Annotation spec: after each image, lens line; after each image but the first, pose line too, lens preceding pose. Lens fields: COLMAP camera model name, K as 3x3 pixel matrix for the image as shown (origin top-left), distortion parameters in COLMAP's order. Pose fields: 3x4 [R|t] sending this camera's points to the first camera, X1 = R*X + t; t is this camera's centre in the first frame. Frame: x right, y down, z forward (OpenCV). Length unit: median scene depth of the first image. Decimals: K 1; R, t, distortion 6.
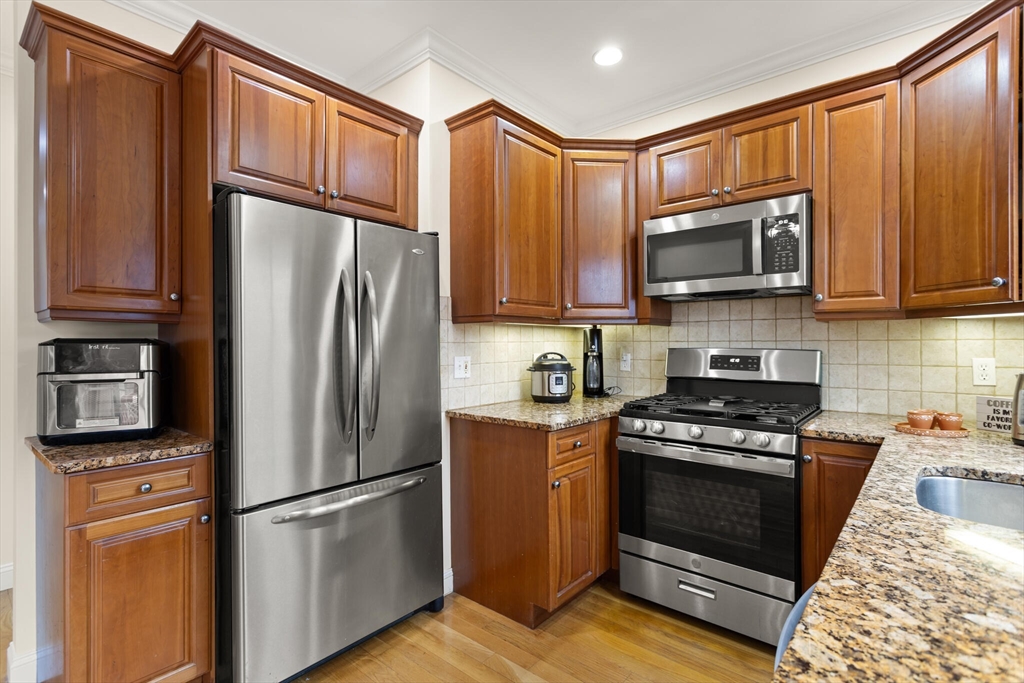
lens RADIAL K [[482.2, 0, 512.0], [0, 482.2, 341.5], [0, 0, 1]] dist [0.002344, 0.000885]
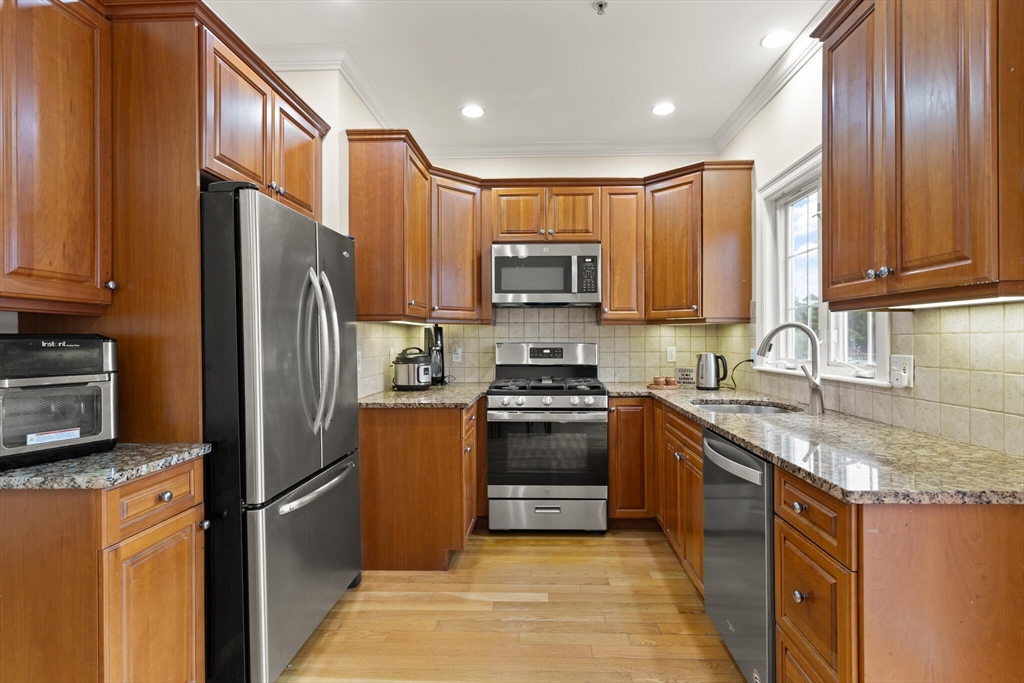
lens RADIAL K [[499.5, 0, 519.7], [0, 499.5, 339.3], [0, 0, 1]] dist [0.000519, 0.000227]
pose [[0.786354, -0.001259, 0.617775, -0.588313], [-0.000564, 0.999996, 0.002756, 0.000172], [-0.617776, -0.002516, 0.786350, -0.117702]]
